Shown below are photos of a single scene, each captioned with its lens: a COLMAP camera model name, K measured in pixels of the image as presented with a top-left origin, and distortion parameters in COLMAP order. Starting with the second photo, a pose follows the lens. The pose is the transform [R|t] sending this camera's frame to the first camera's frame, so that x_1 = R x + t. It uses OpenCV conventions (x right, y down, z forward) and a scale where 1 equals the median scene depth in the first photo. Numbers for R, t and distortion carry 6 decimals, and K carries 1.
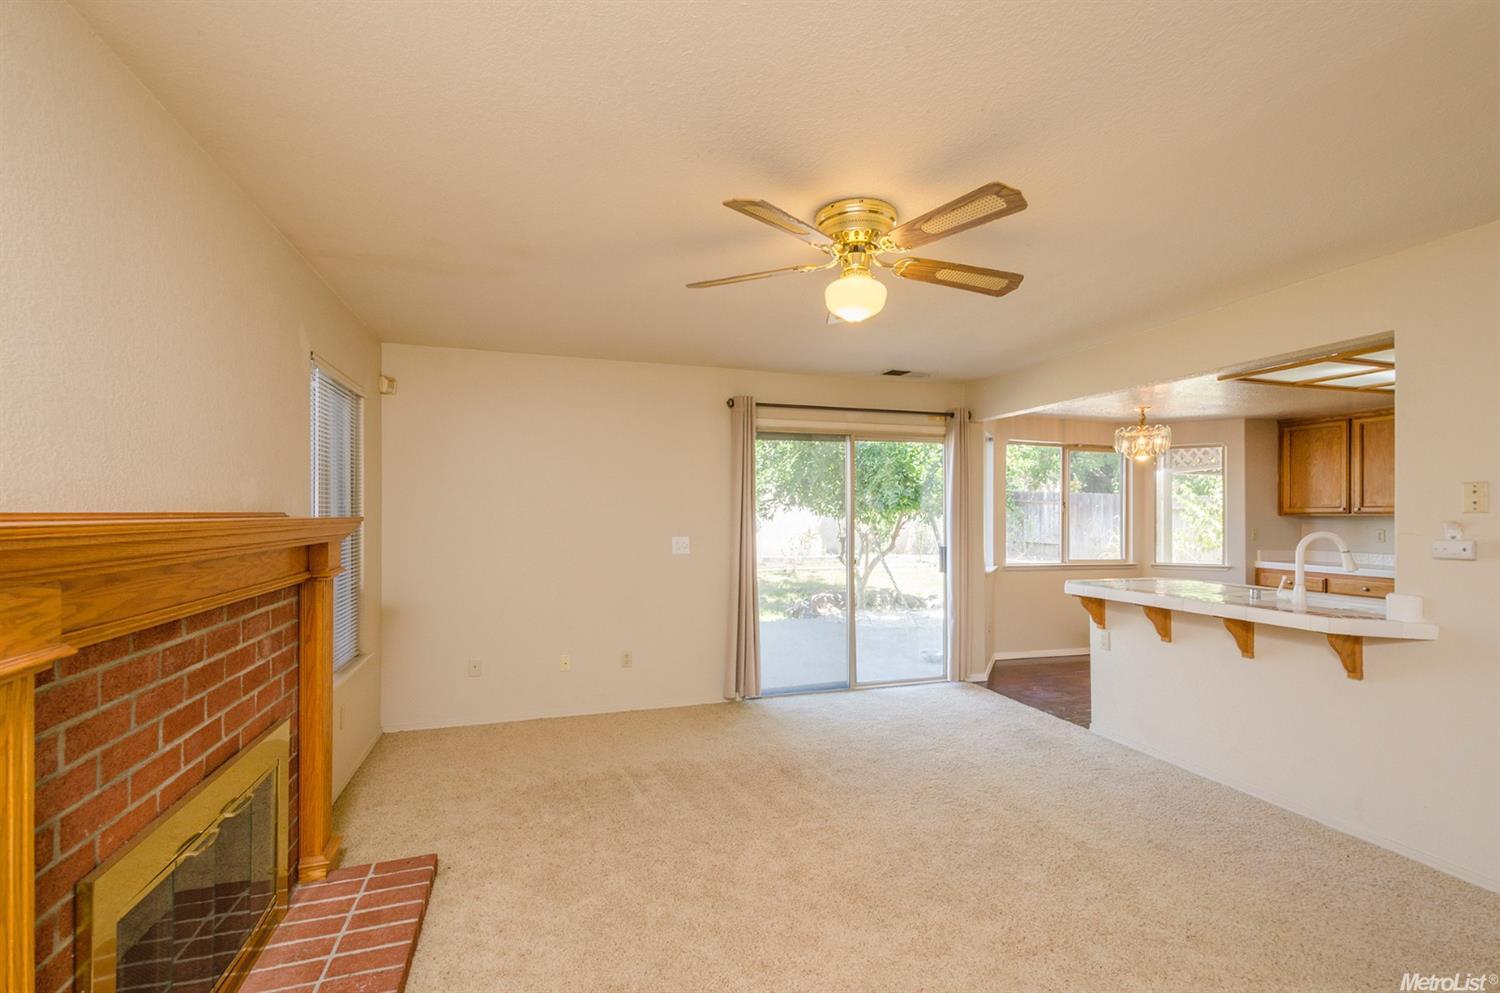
lens RADIAL K [[653.7, 0, 750.5], [0, 653.7, 512.5], [0, 0, 1]] dist [0.013961, -0.004991]
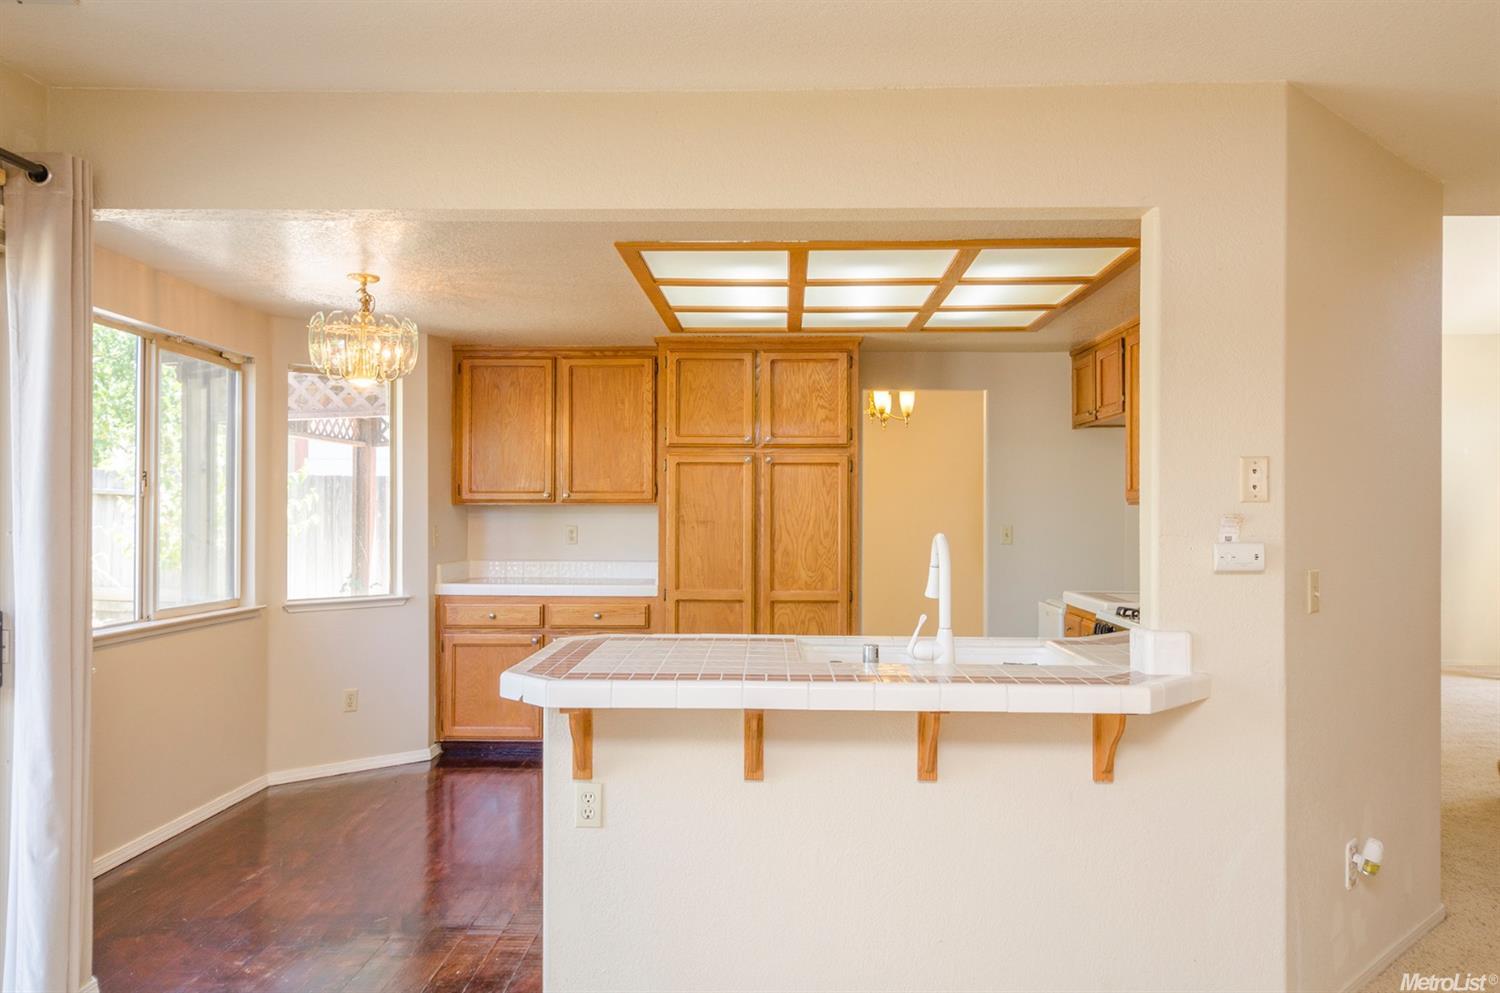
lens RADIAL K [[1096.8, 0, 750.7], [0, 1096.8, 503.4], [0, 0, 1]] dist [0.004024, -0.002698]
pose [[0.326824, 0.001225, 0.945085, -0.055513], [-0.003862, 0.999993, 0.000039, 0.002263], [-0.945077, -0.003662, 0.326826, 0.464510]]
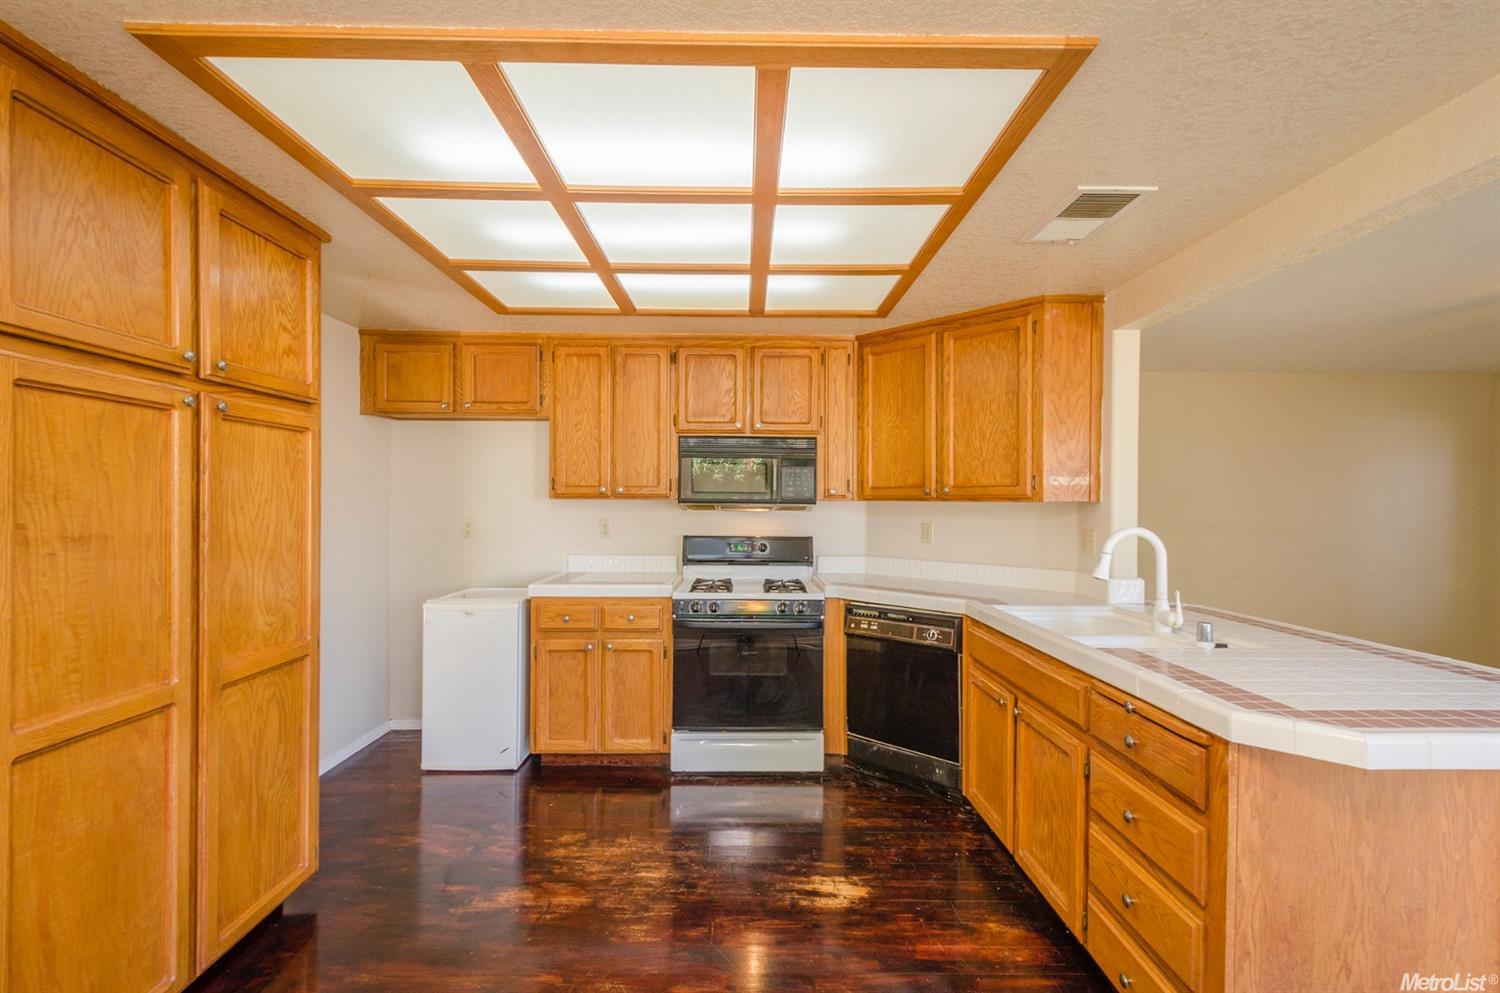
lens RADIAL K [[653.7, 0, 748.4], [0, 653.7, 503.4], [0, 0, 1]] dist [0.013961, -0.004991]
pose [[-0.961177, -0.009326, 0.275776, 0.597164], [-0.009130, 0.999956, 0.001997, 0.003805], [-0.275782, -0.000598, -0.961220, 1.013613]]
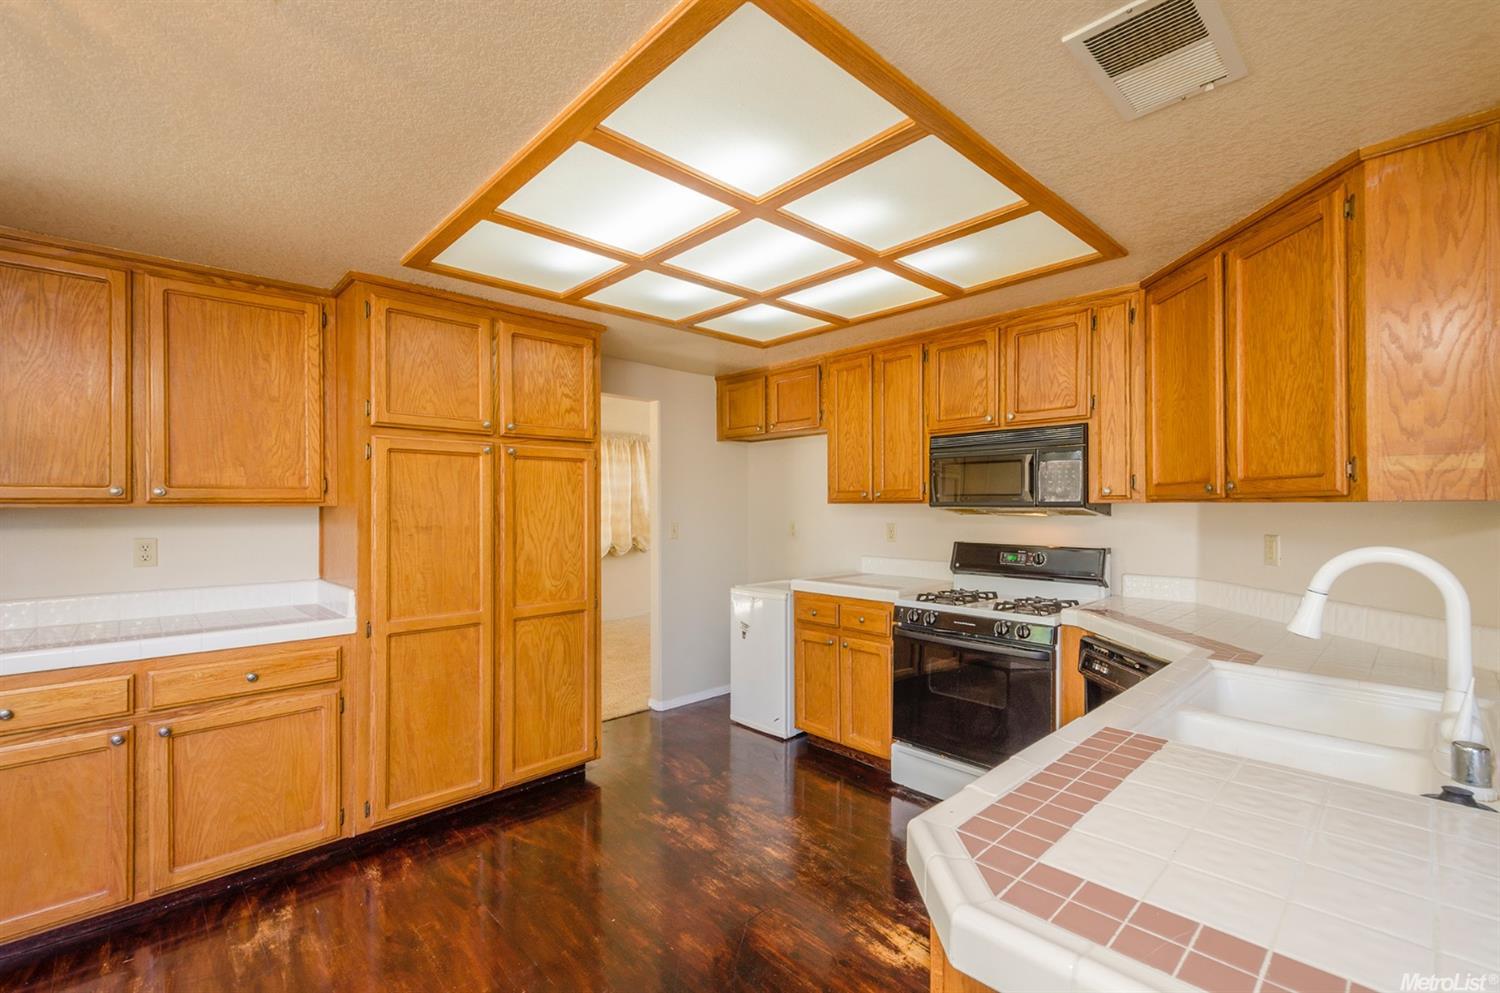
lens RADIAL K [[653.7, 0, 749.8], [0, 653.7, 503.7], [0, 0, 1]] dist [0.013961, -0.004991]
pose [[-0.445446, 0.000286, 0.895309, 0.376926], [-0.000202, 1.000000, -0.000420, 0.002680], [-0.895309, -0.000369, -0.445446, 0.845921]]
